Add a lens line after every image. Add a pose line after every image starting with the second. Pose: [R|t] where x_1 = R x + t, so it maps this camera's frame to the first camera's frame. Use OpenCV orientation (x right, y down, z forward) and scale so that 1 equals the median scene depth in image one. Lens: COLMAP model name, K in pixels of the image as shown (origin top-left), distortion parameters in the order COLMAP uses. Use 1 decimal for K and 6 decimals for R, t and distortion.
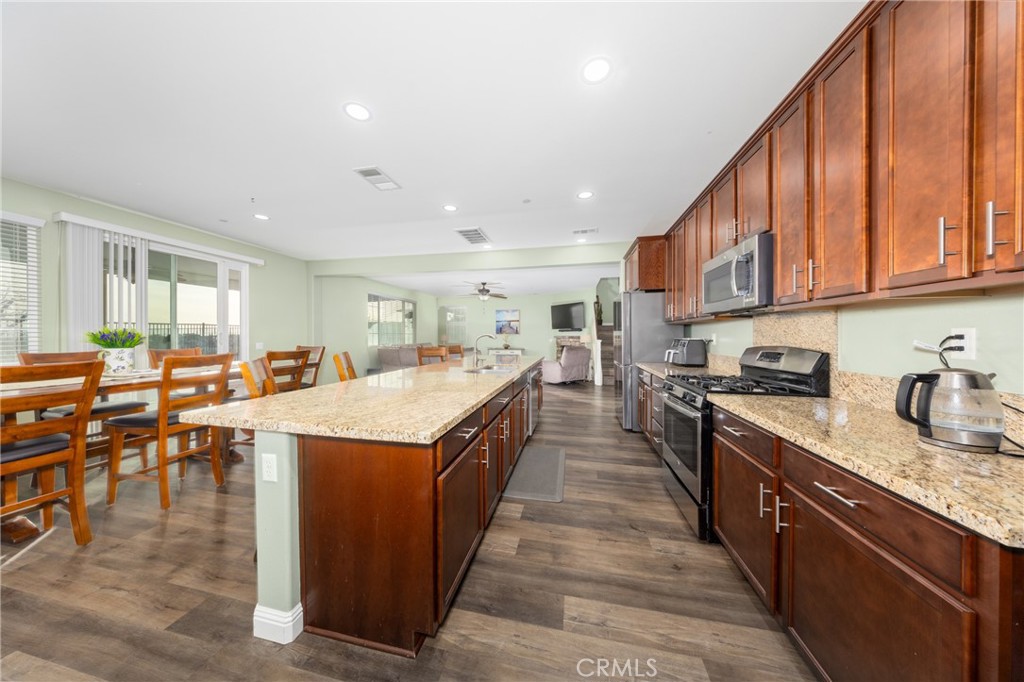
lens RADIAL K [[299.4, 0, 511.0], [0, 299.4, 338.3], [0, 0, 1]] dist [-0.003424, 0.000054]
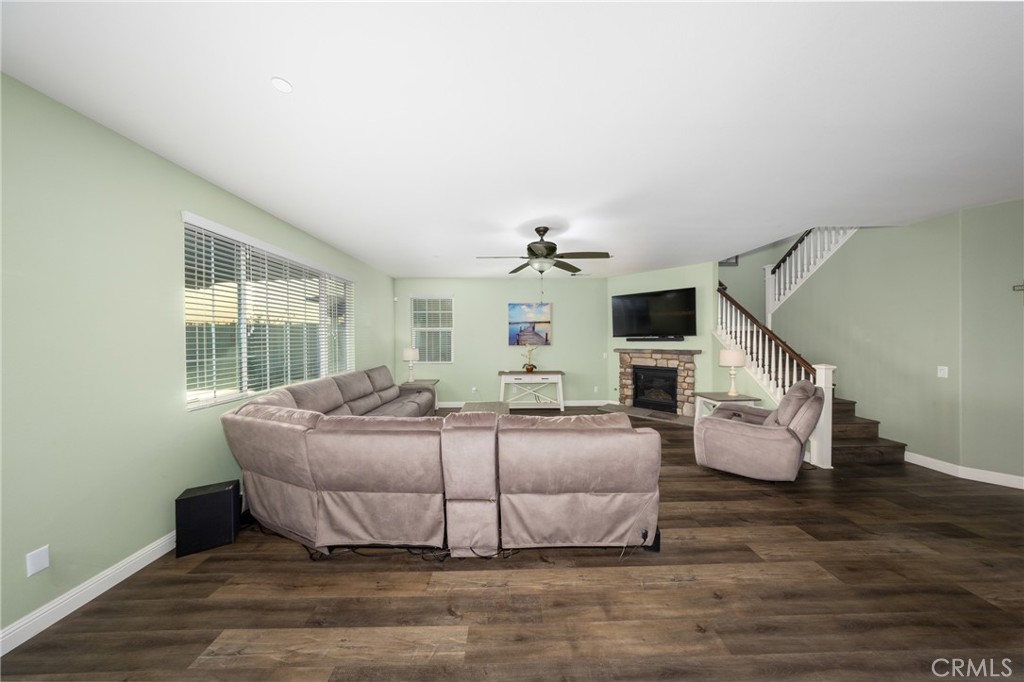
lens RADIAL K [[299.4, 0, 507.4], [0, 299.4, 341.3], [0, 0, 1]] dist [-0.003424, 0.000054]
pose [[0.976895, -0.009602, 0.213506, -0.445590], [0.010683, 0.999935, -0.003906, -0.052497], [-0.213455, 0.006096, 0.976934, 1.169500]]
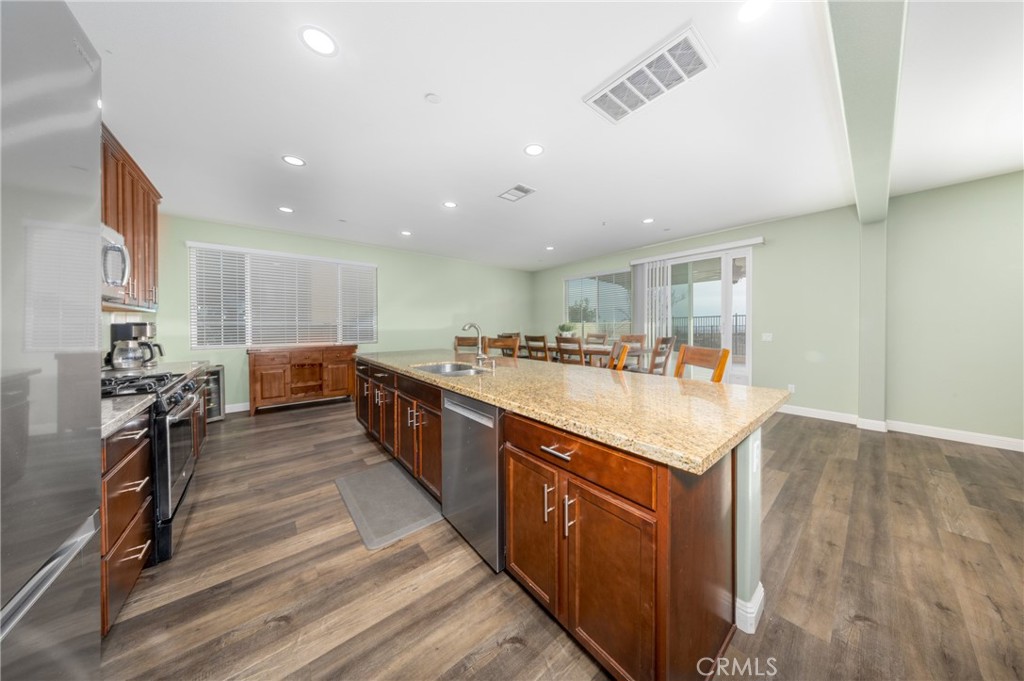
lens RADIAL K [[299.4, 0, 515.3], [0, 299.4, 335.6], [0, 0, 1]] dist [-0.003424, 0.000054]
pose [[-0.614034, 0.024722, -0.788892, 0.316907], [-0.002700, 0.999438, 0.033421, -0.007712], [0.789275, 0.022652, -0.613622, 1.126630]]
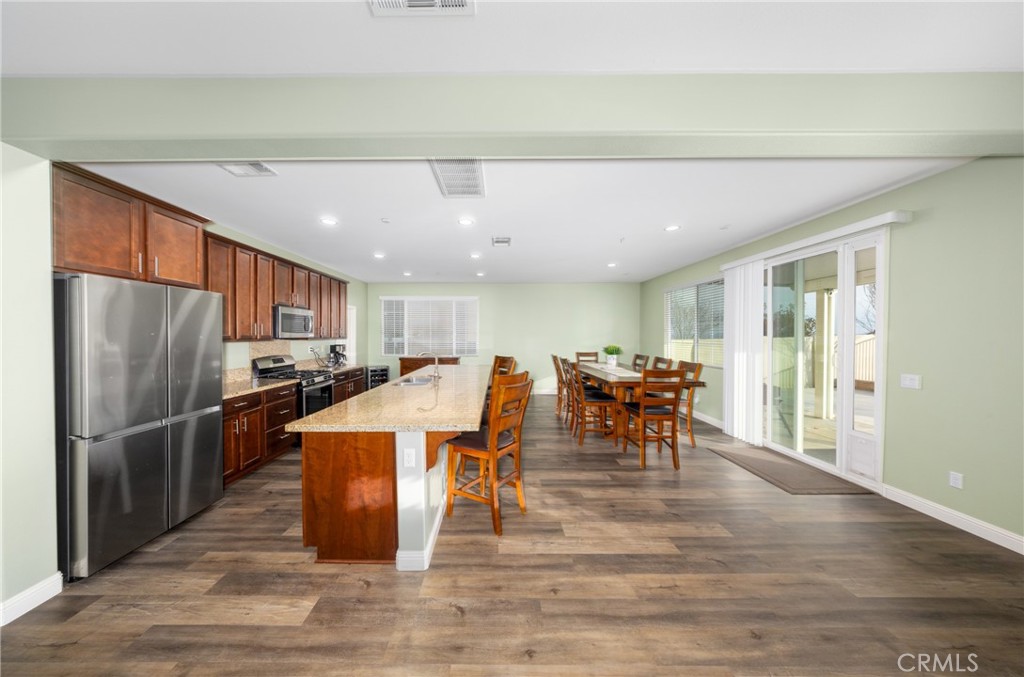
lens RADIAL K [[313.5, 0, 496.7], [0, 313.5, 336.7], [0, 0, 1]] dist [-0.005868, 0.000095]
pose [[-0.979240, 0.000186, -0.202703, -0.072857], [-0.002300, 0.999925, 0.012032, -0.061111], [0.202690, 0.012248, -0.979166, 1.593811]]
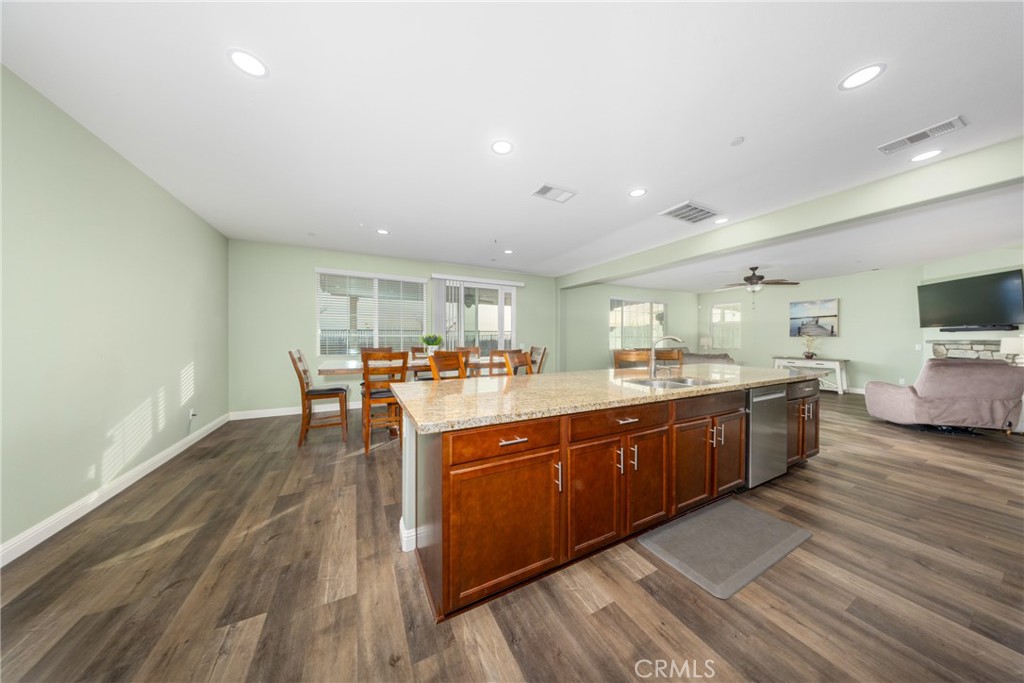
lens RADIAL K [[299.4, 0, 512.9], [0, 299.4, 340.1], [0, 0, 1]] dist [-0.003424, 0.000054]
pose [[0.638155, 0.001219, -0.769907, 0.191896], [-0.006759, 0.999969, -0.004020, 0.001728], [0.769879, 0.007769, 0.638143, 0.130833]]
